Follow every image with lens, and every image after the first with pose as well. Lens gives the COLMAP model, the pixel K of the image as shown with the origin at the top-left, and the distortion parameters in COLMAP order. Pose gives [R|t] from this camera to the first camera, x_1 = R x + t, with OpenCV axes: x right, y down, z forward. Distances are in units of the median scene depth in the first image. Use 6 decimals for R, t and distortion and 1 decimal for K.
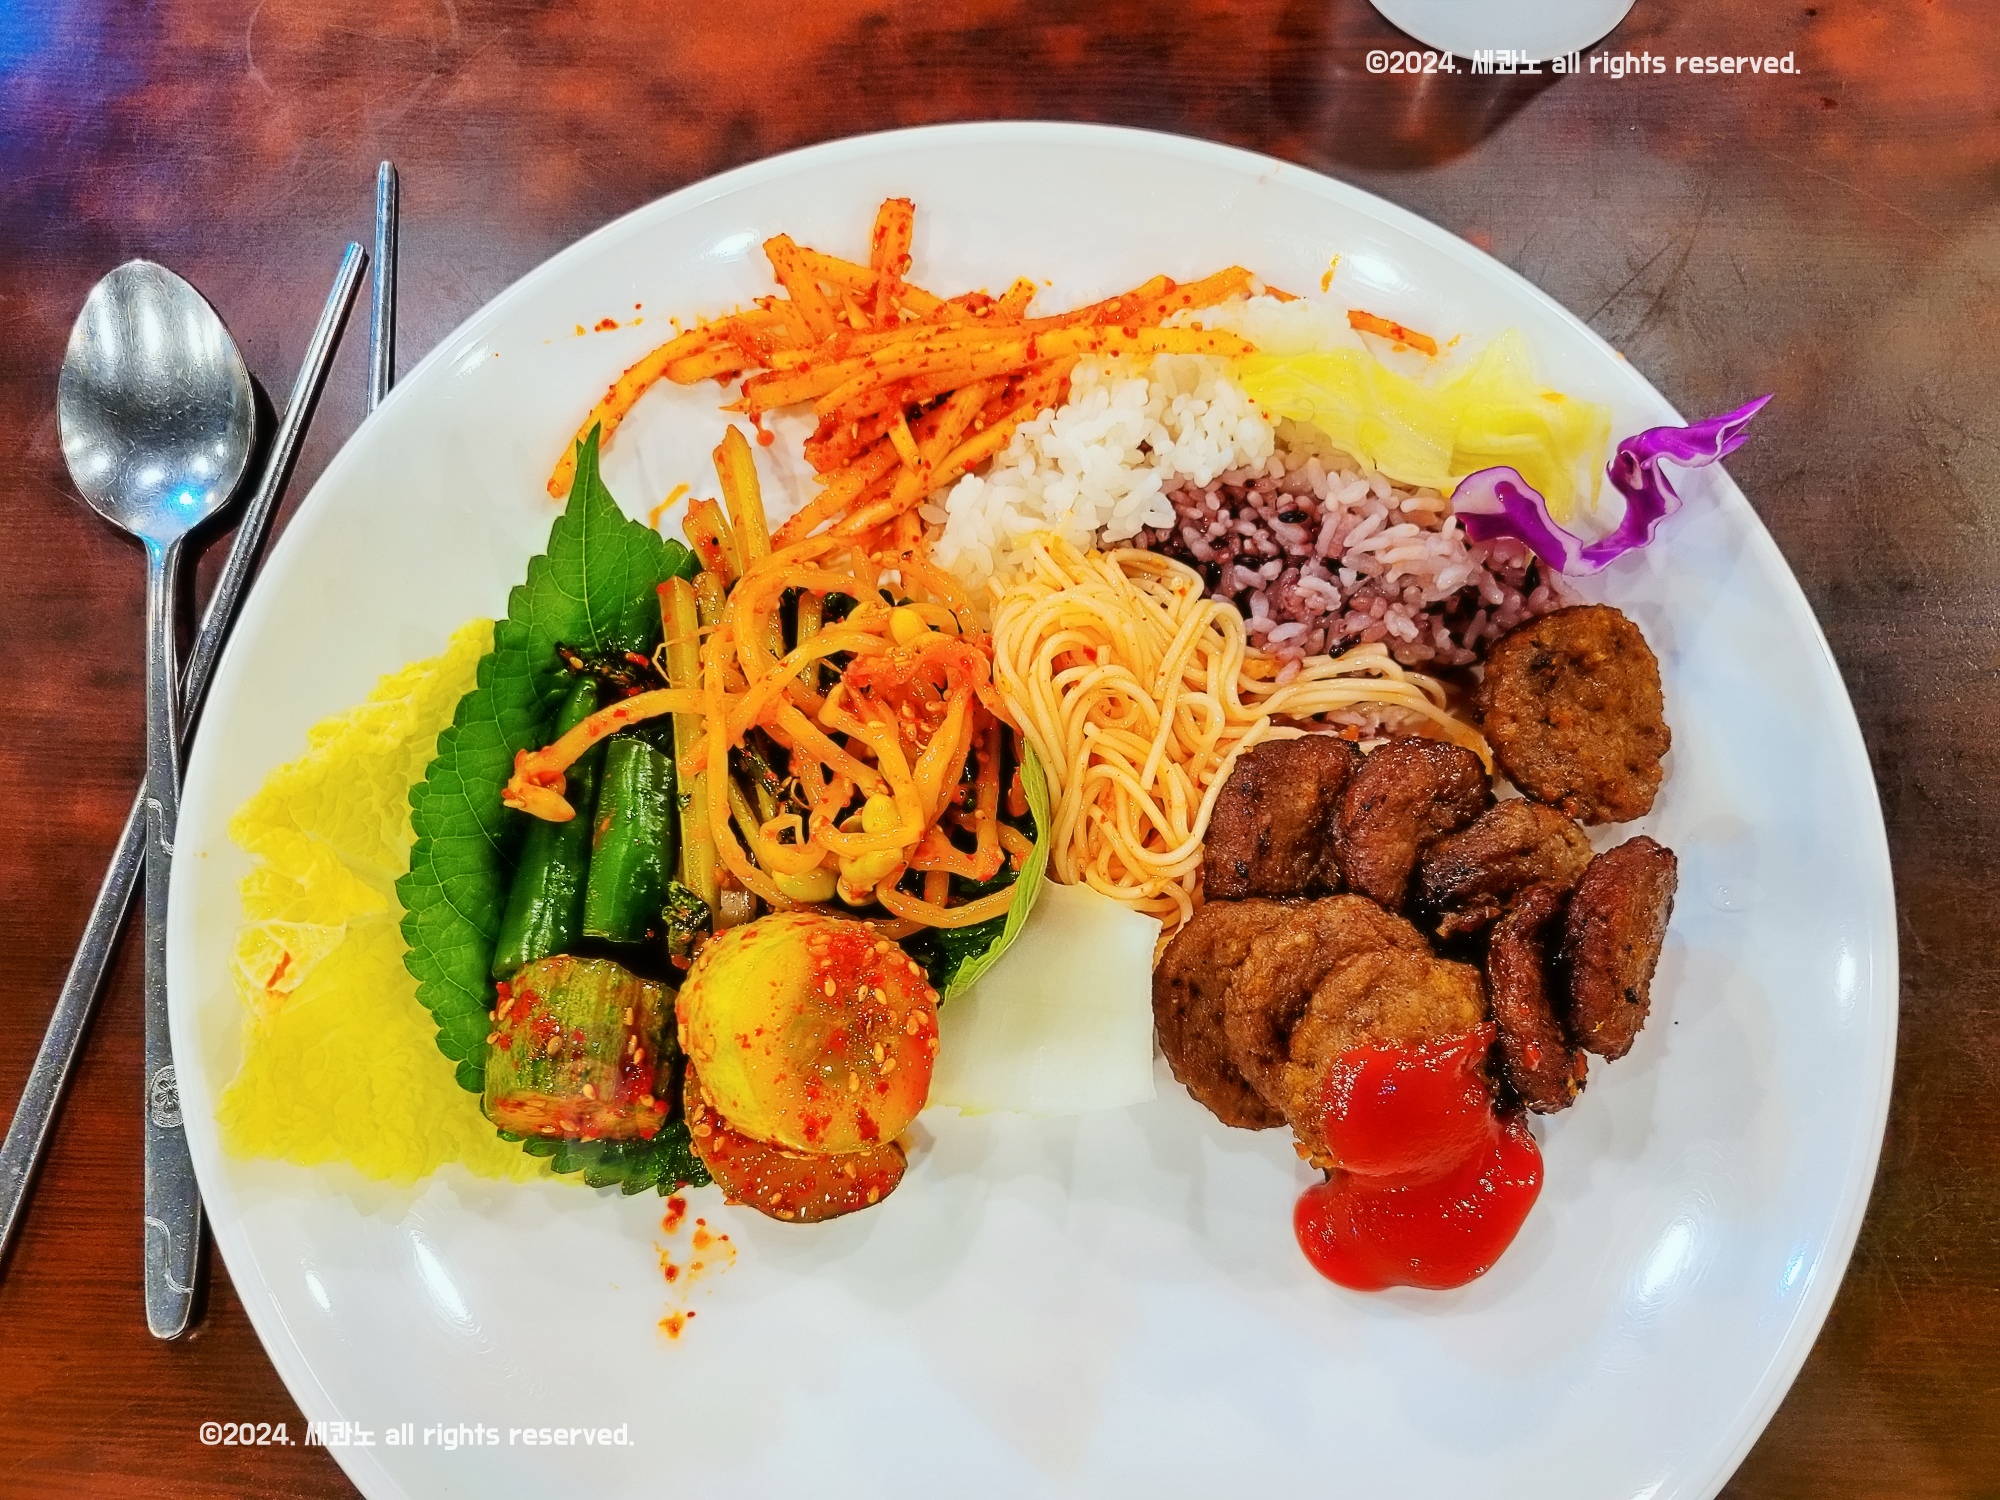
lens RADIAL K [[1627.2, 0, 1000.0], [0, 1627.2, 750.0], [0, 0, 1]] dist [-0.050216, 0.010306]
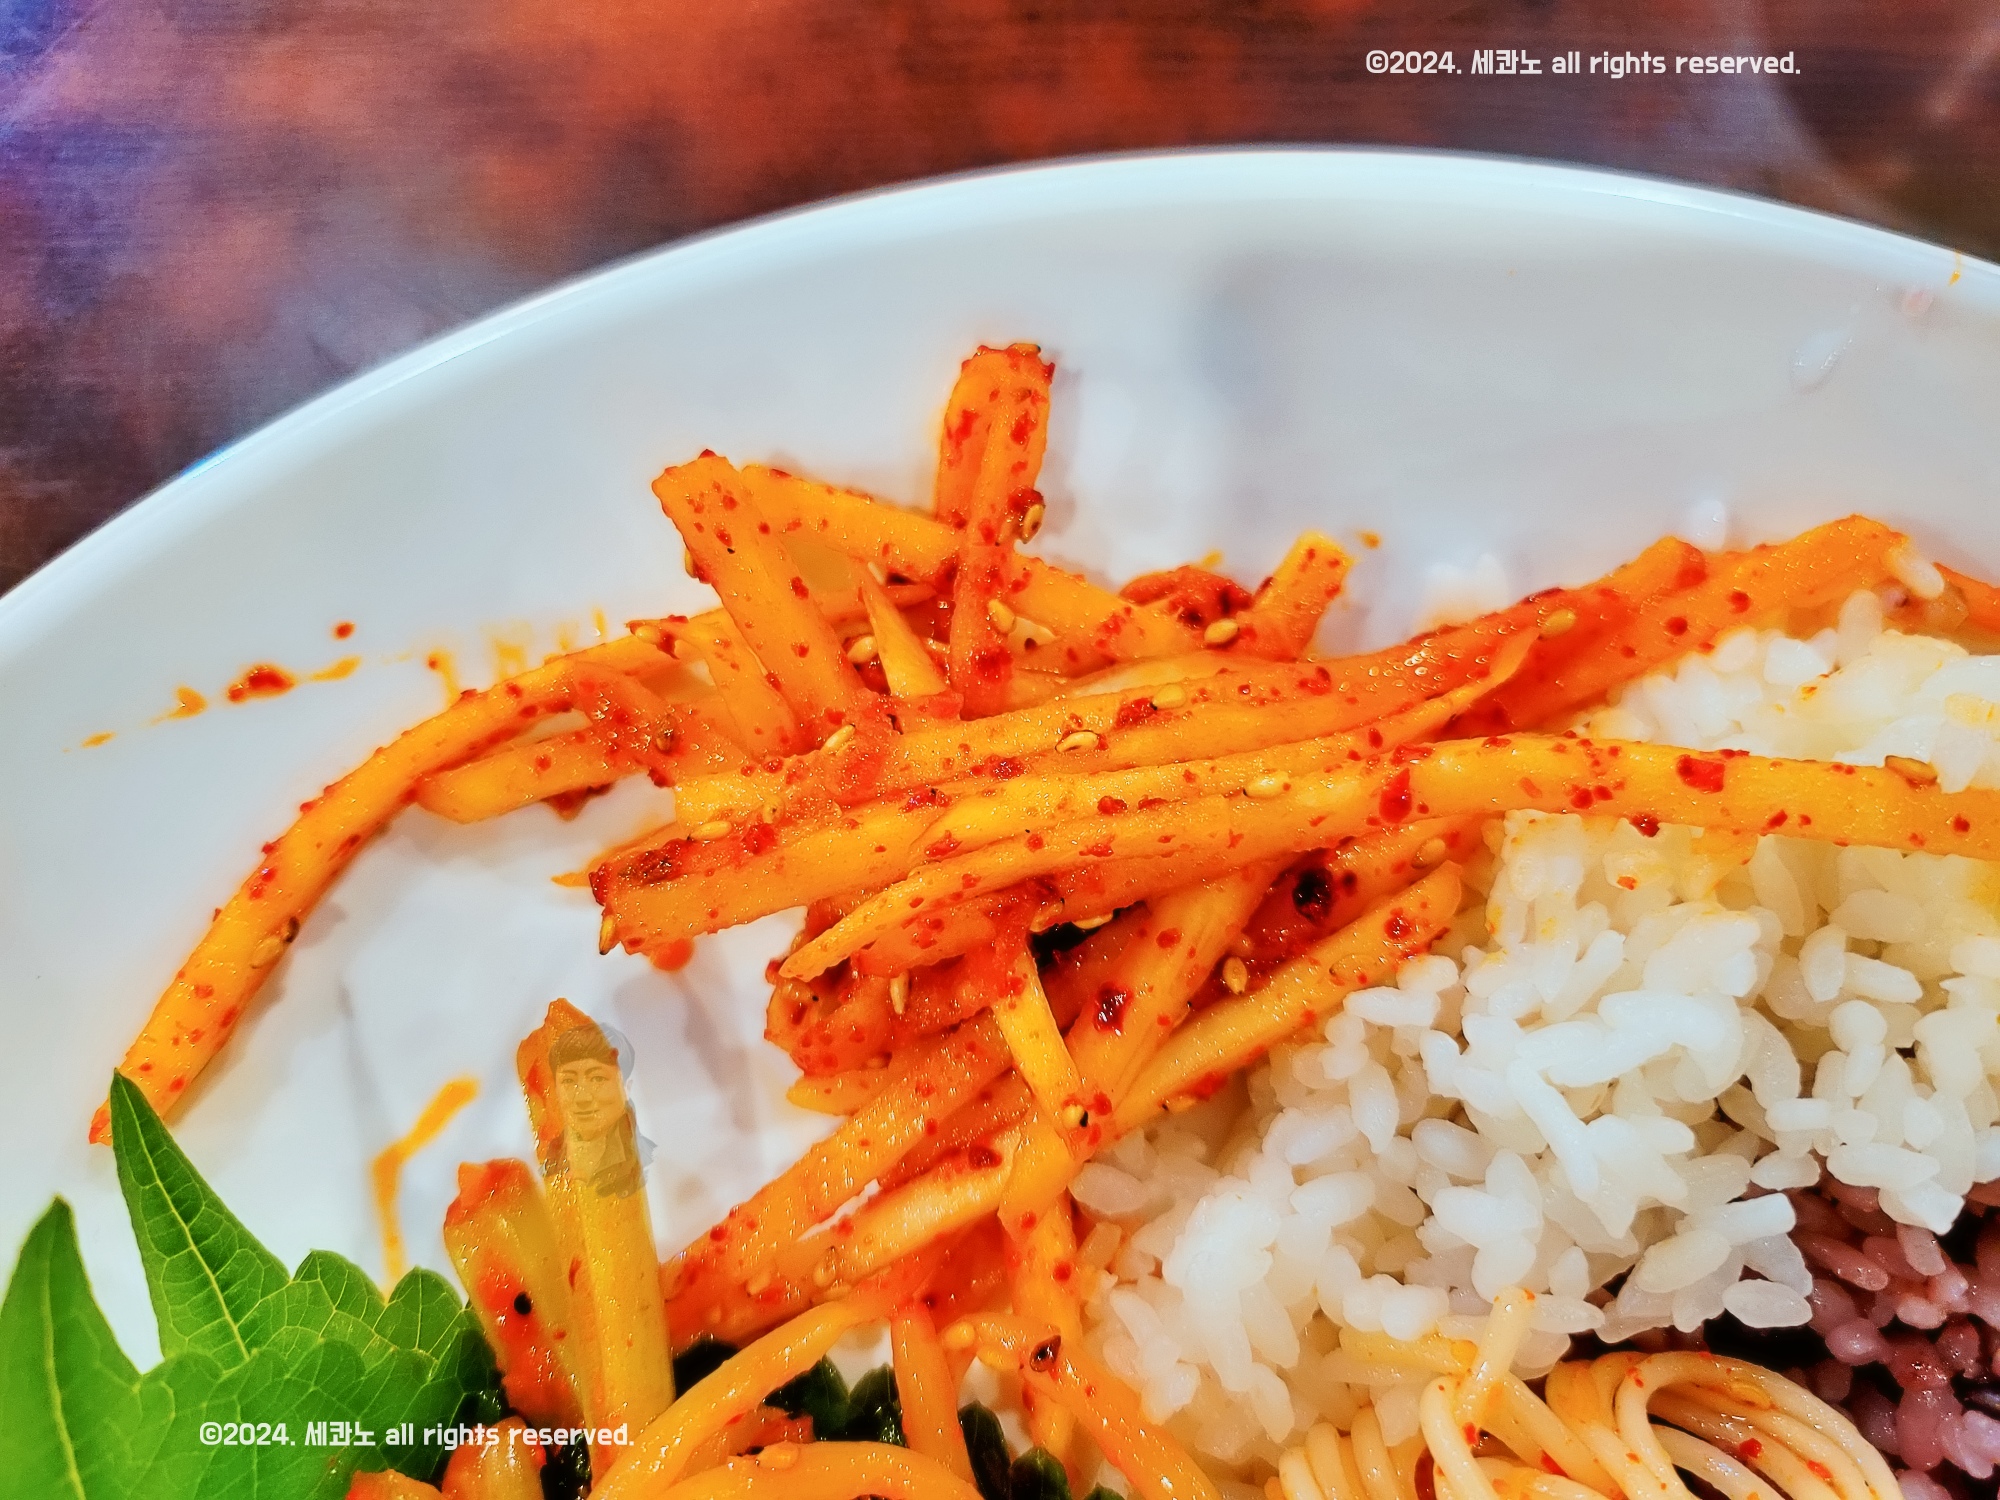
lens RADIAL K [[1713.9, 0, 1000.0], [0, 1713.9, 750.0], [0, 0, 1]] dist [-0.087431, 0.012010]
pose [[0.999832, 0.001234, -0.018288, -0.058907], [-0.001413, 0.999952, -0.009744, -0.245525], [0.018275, 0.009768, 0.999785, 0.605928]]
